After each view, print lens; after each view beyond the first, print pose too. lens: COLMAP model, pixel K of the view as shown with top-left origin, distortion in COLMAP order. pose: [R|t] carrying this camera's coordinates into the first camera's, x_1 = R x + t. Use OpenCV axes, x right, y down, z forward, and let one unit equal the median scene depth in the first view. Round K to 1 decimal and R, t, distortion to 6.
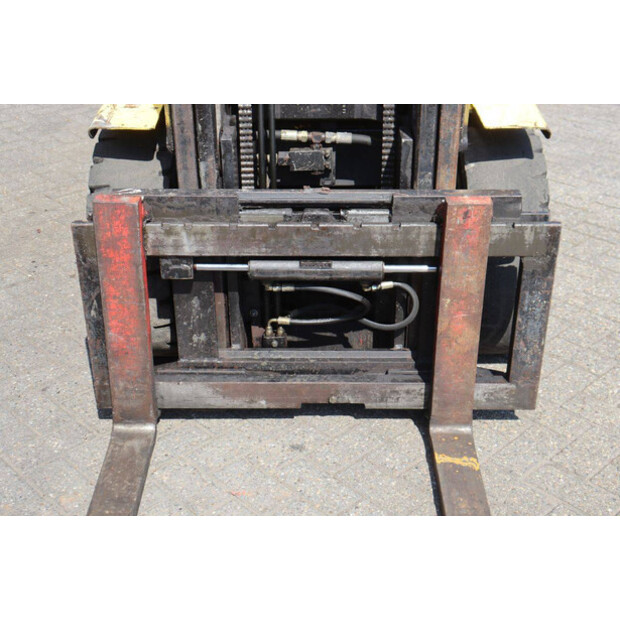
lens RADIAL K [[899.5, 0, 316.4], [0, 899.5, 307.7], [0, 0, 1]] dist [0.079763, 0.071194]
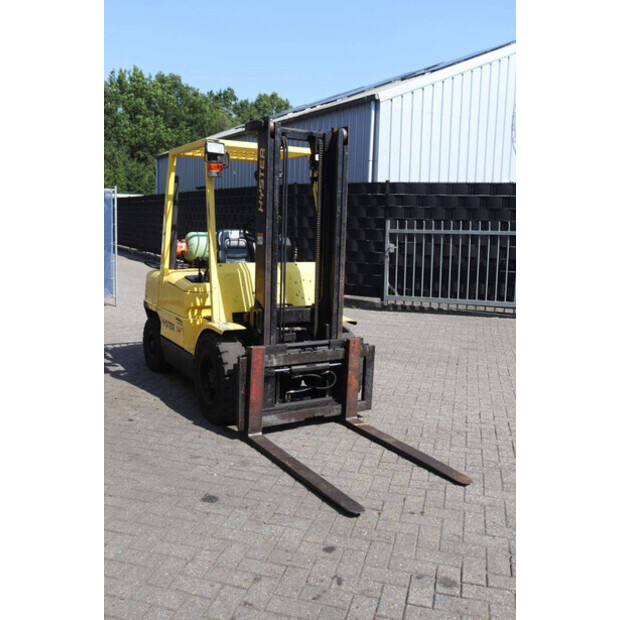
lens RADIAL K [[592.8, 0, 310.0], [0, 592.8, 310.0], [0, 0, 1]] dist [-0.146216, 0.225138]
pose [[0.856175, -0.047994, 0.514452, -1.001257], [0.213049, 0.939885, -0.266883, 0.302493], [-0.470717, 0.338102, 0.814931, -0.678195]]
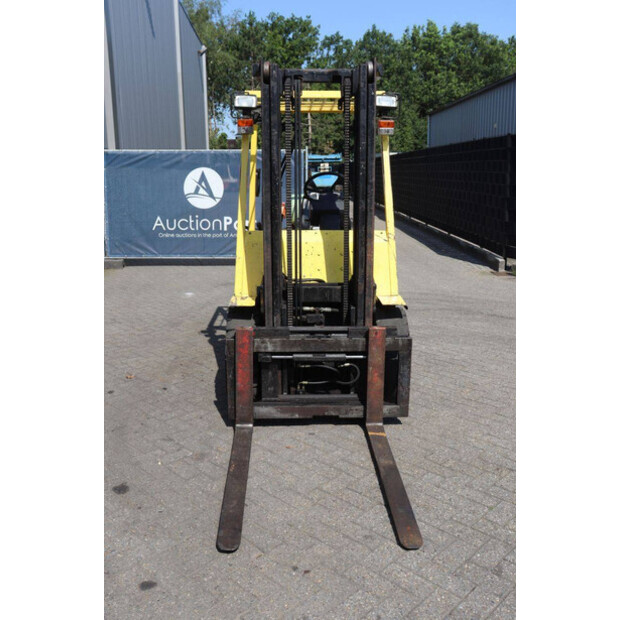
lens RADIAL K [[592.8, 0, 310.0], [0, 592.8, 310.0], [0, 0, 1]] dist [-0.146216, 0.225138]
pose [[0.999325, -0.005979, 0.036256, -0.085101], [0.015182, 0.965702, -0.259208, 0.257585], [-0.033463, 0.259583, 0.965141, -0.640154]]
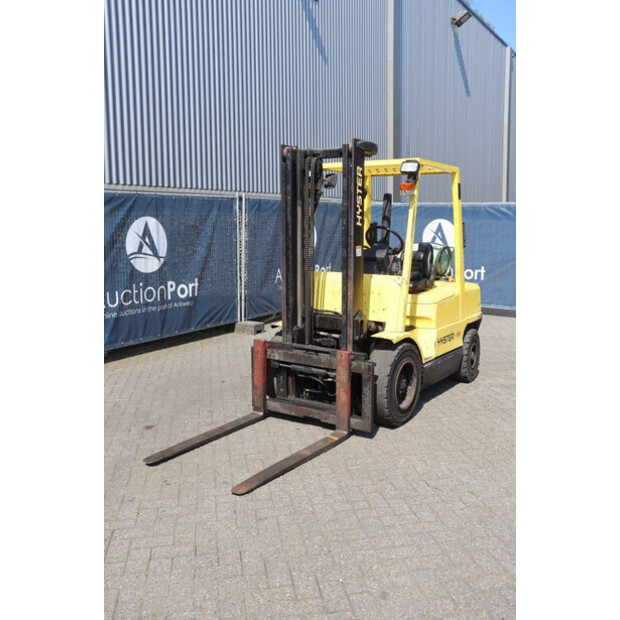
lens RADIAL K [[614.9, 0, 315.1], [0, 614.9, 309.3], [0, 0, 1]] dist [-0.111408, 0.178409]
pose [[0.836811, 0.082910, -0.541178, 1.187251], [-0.263015, 0.927813, -0.264550, 0.331542], [0.480178, 0.363716, 0.798210, -0.832831]]
